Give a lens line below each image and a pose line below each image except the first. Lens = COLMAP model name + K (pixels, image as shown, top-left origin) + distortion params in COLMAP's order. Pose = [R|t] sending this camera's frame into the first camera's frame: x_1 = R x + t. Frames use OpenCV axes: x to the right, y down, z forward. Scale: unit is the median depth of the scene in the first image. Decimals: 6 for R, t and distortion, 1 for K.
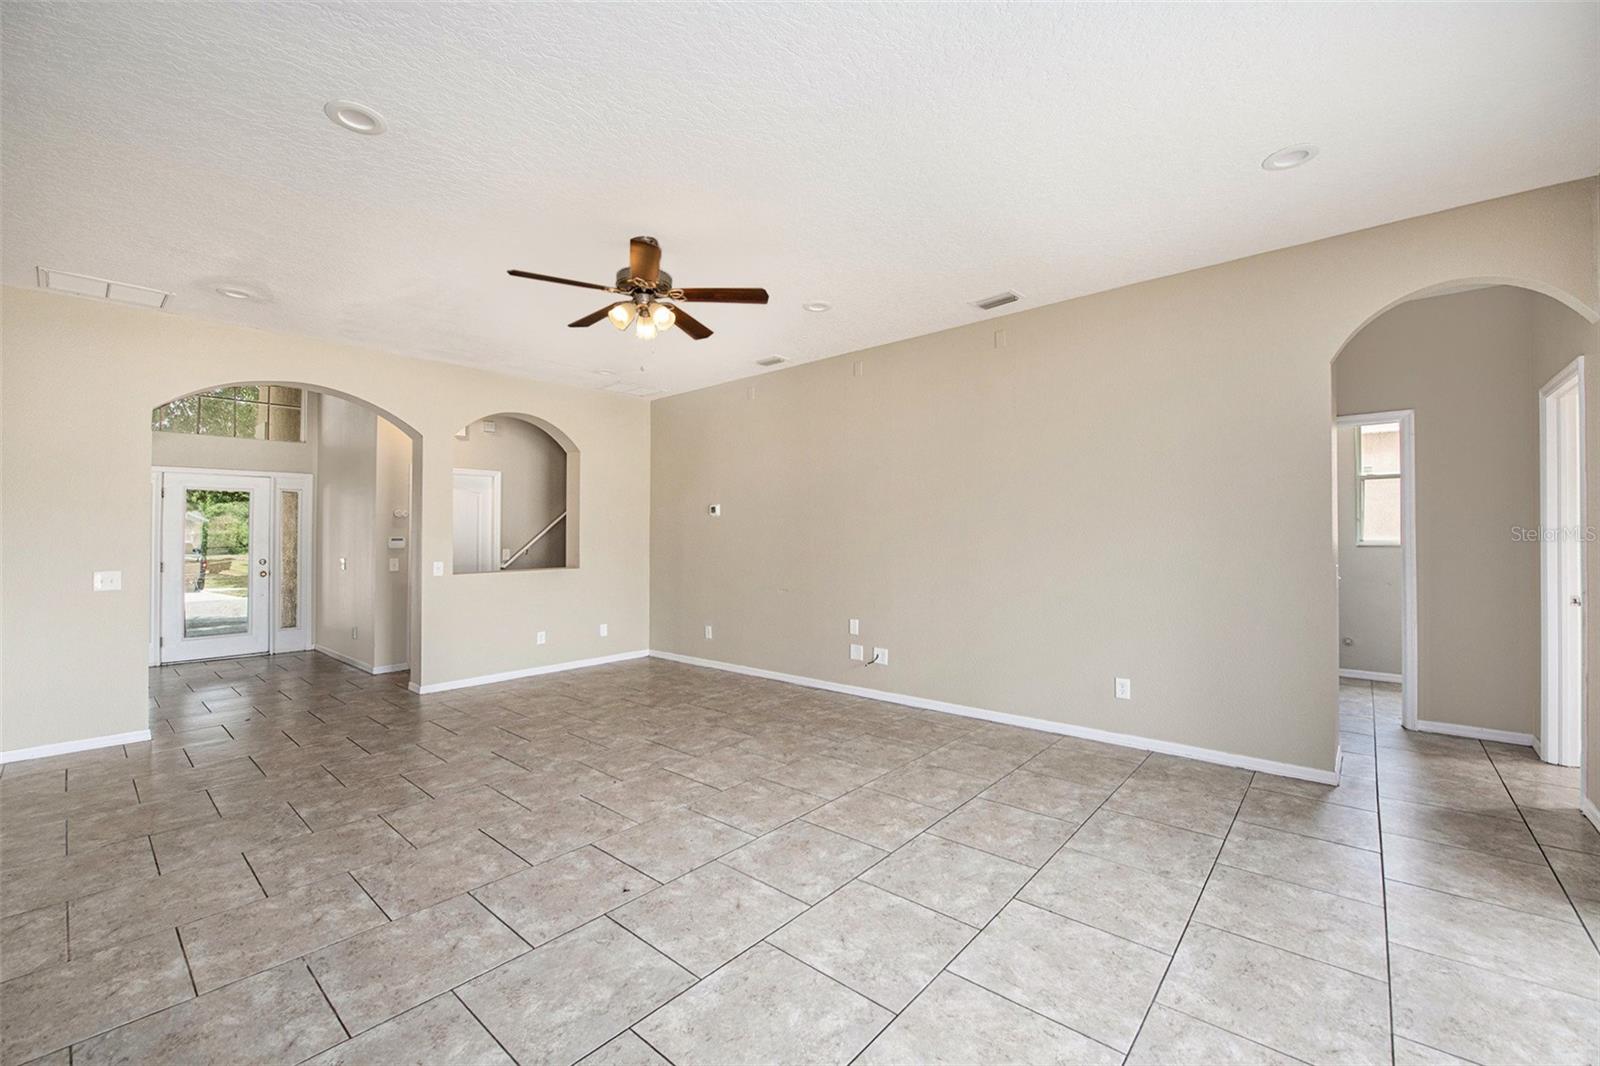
lens RADIAL K [[672.1, 0, 772.3], [0, 672.1, 533.1], [0, 0, 1]] dist [0.002329, -0.009231]
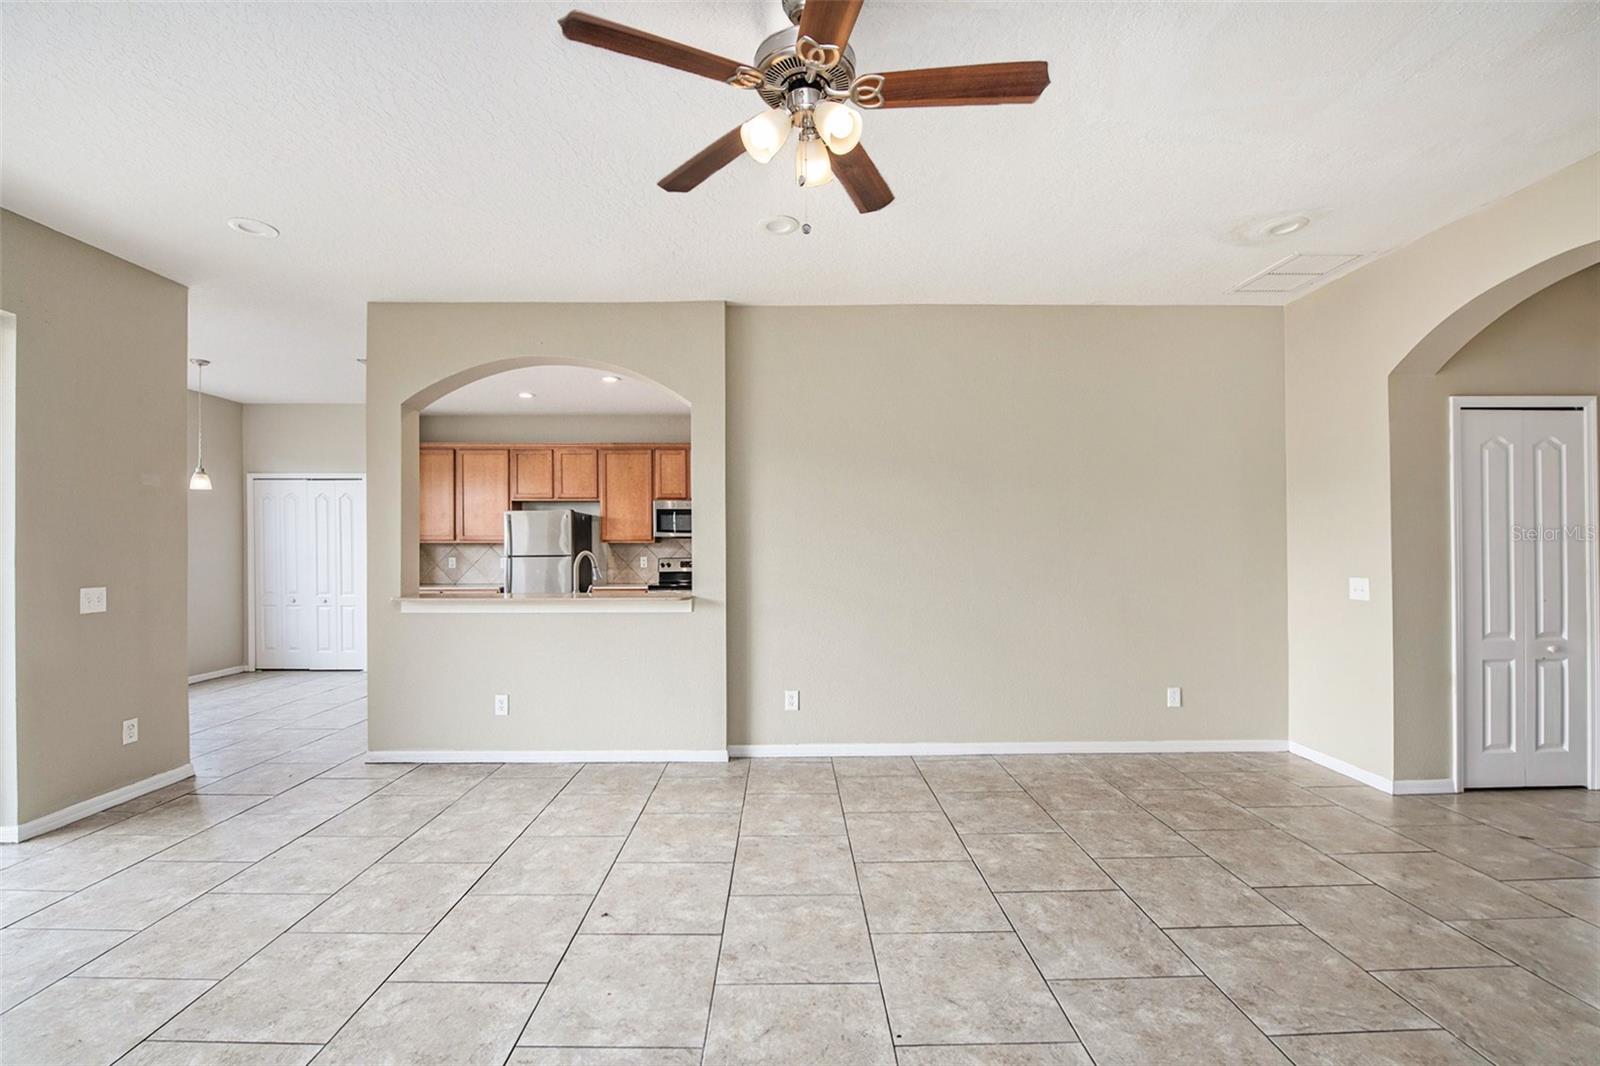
lens RADIAL K [[650.4, 0, 790.6], [0, 650.4, 534.4], [0, 0, 1]] dist [-0.015564, -0.000077]
pose [[-0.728432, -0.000727, -0.685118, 0.173103], [0.012495, 0.999819, -0.014345, -0.006774], [0.685004, -0.019010, -0.728291, 1.390834]]
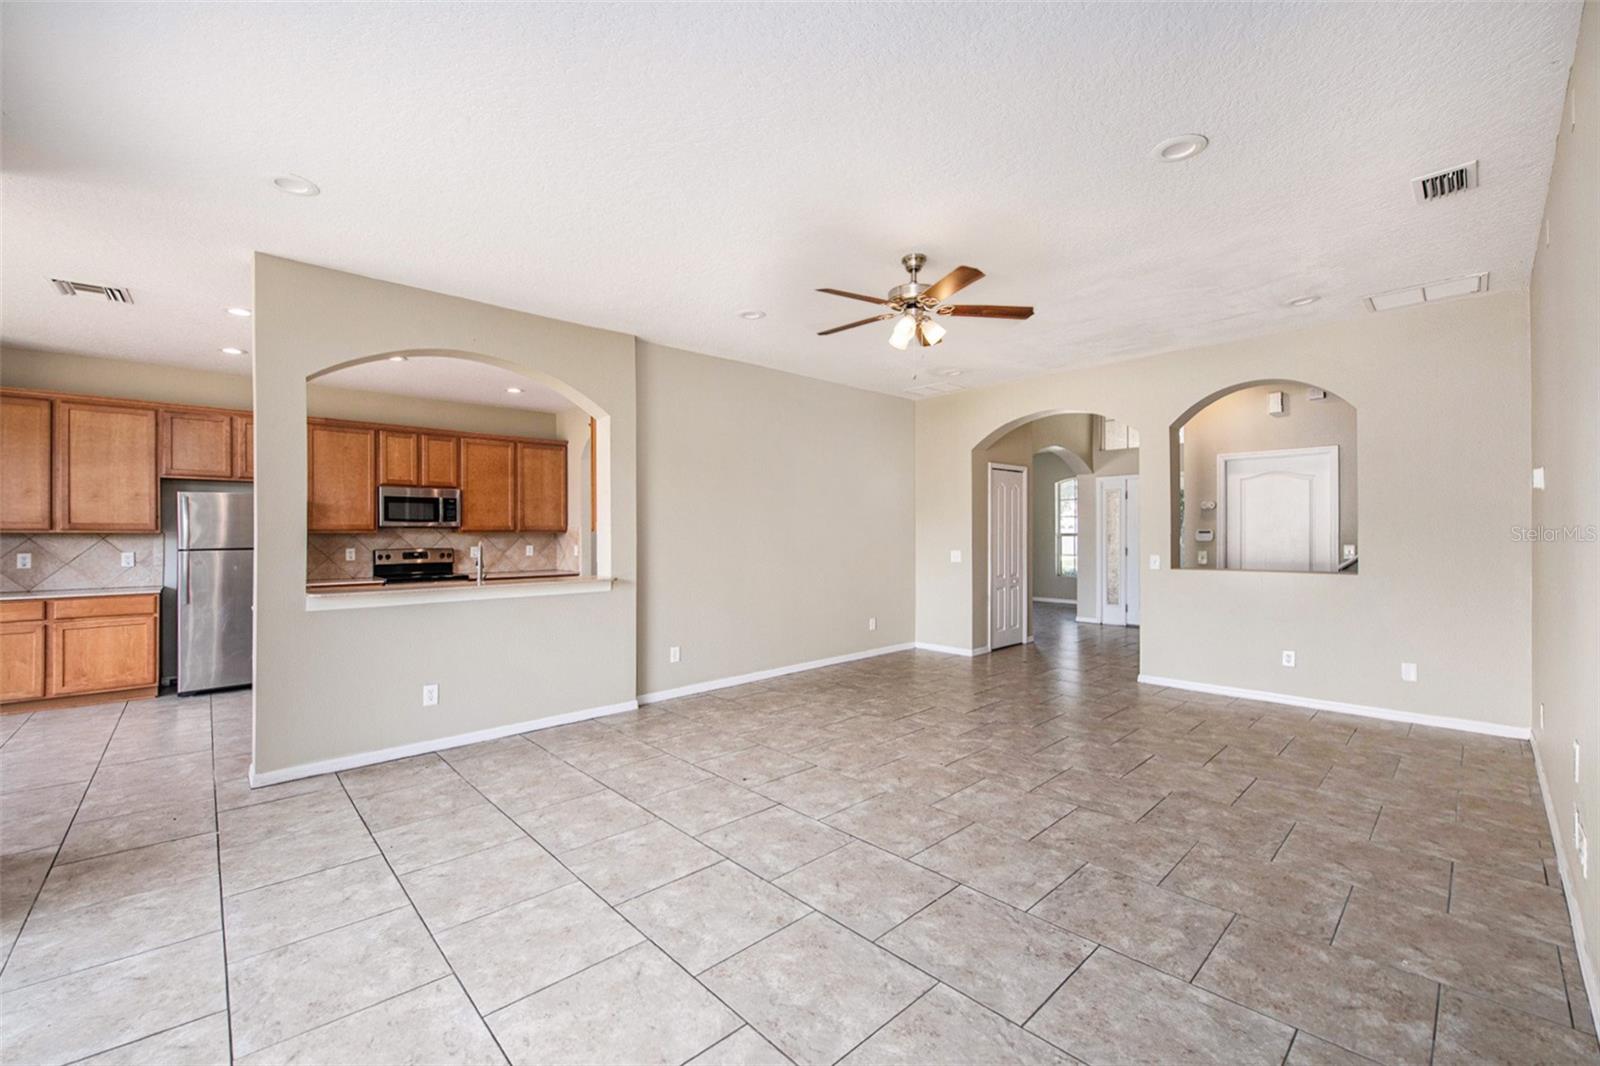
lens RADIAL K [[635.0, 0, 795.1], [0, 635.0, 532.2], [0, 0, 1]] dist [-0.020865, -0.000302]
pose [[-0.080392, 0.003611, -0.996757, 0.848728], [0.010991, 0.999936, 0.002736, -0.008568], [0.996703, -0.010736, -0.080426, 0.904455]]
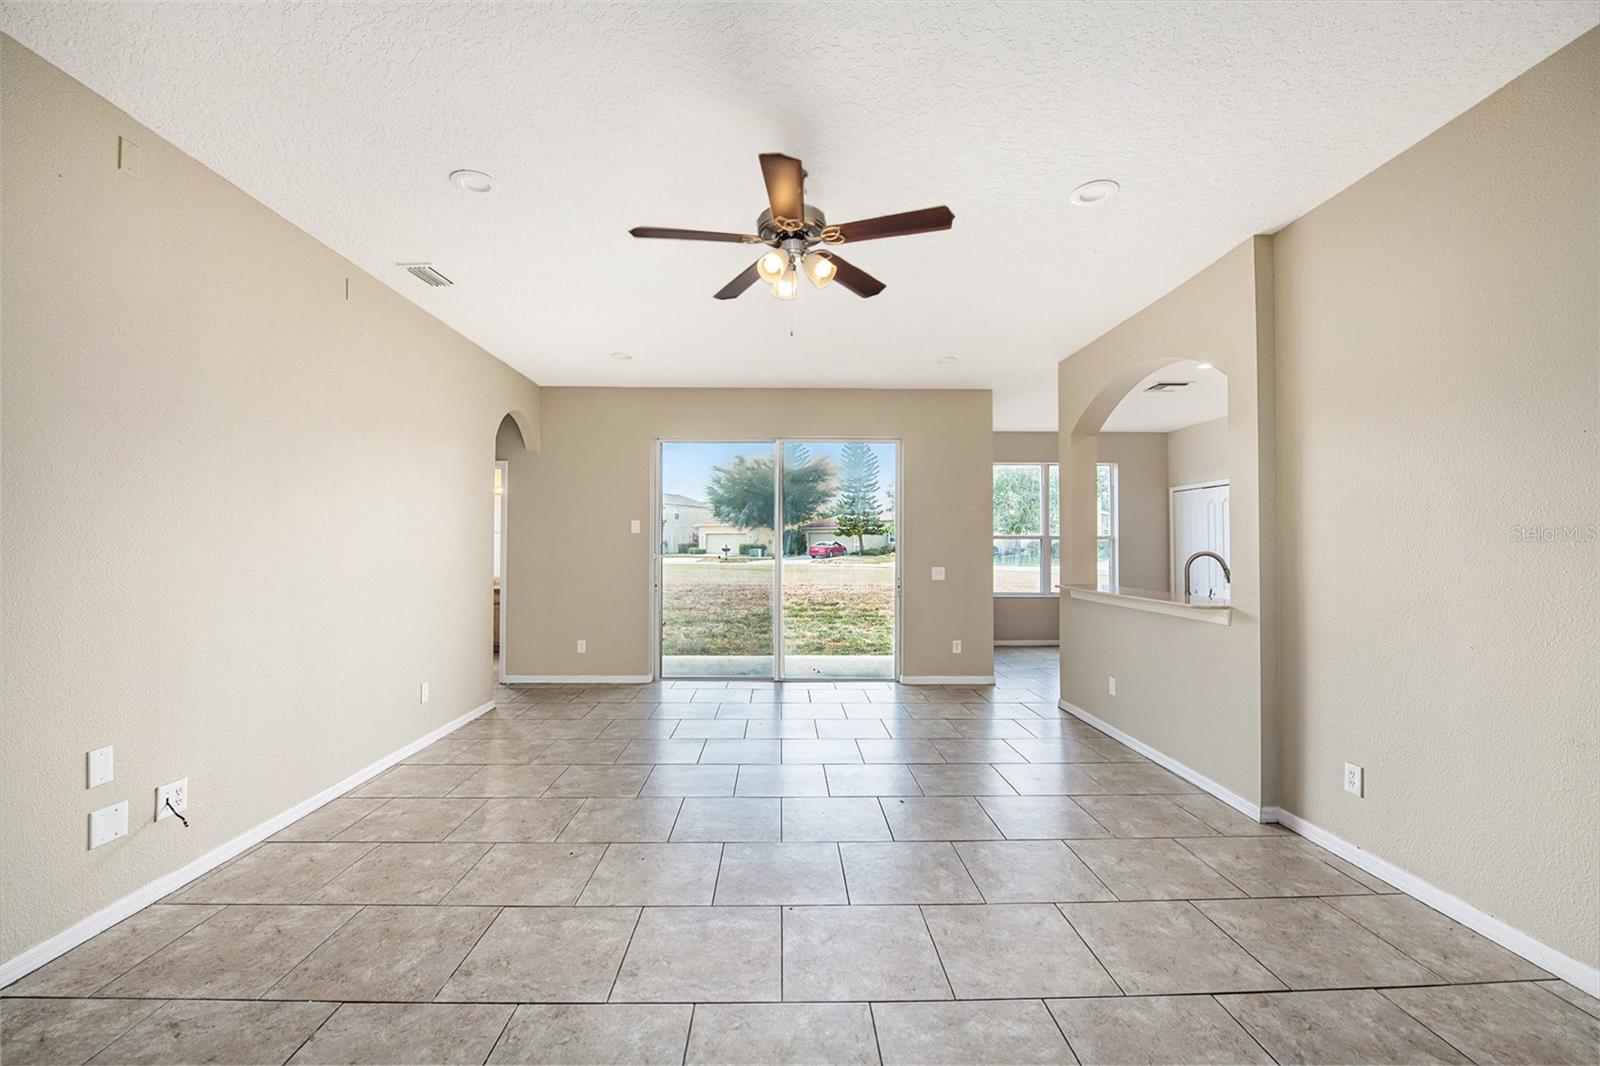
lens RADIAL K [[635.0, 0, 795.1], [0, 635.0, 532.2], [0, 0, 1]] dist [-0.020865, -0.000302]
pose [[-0.700320, 0.021909, 0.713492, -0.754823], [0.001284, 0.999566, -0.029433, 0.000436], [-0.713827, -0.019697, -0.700045, 1.552719]]
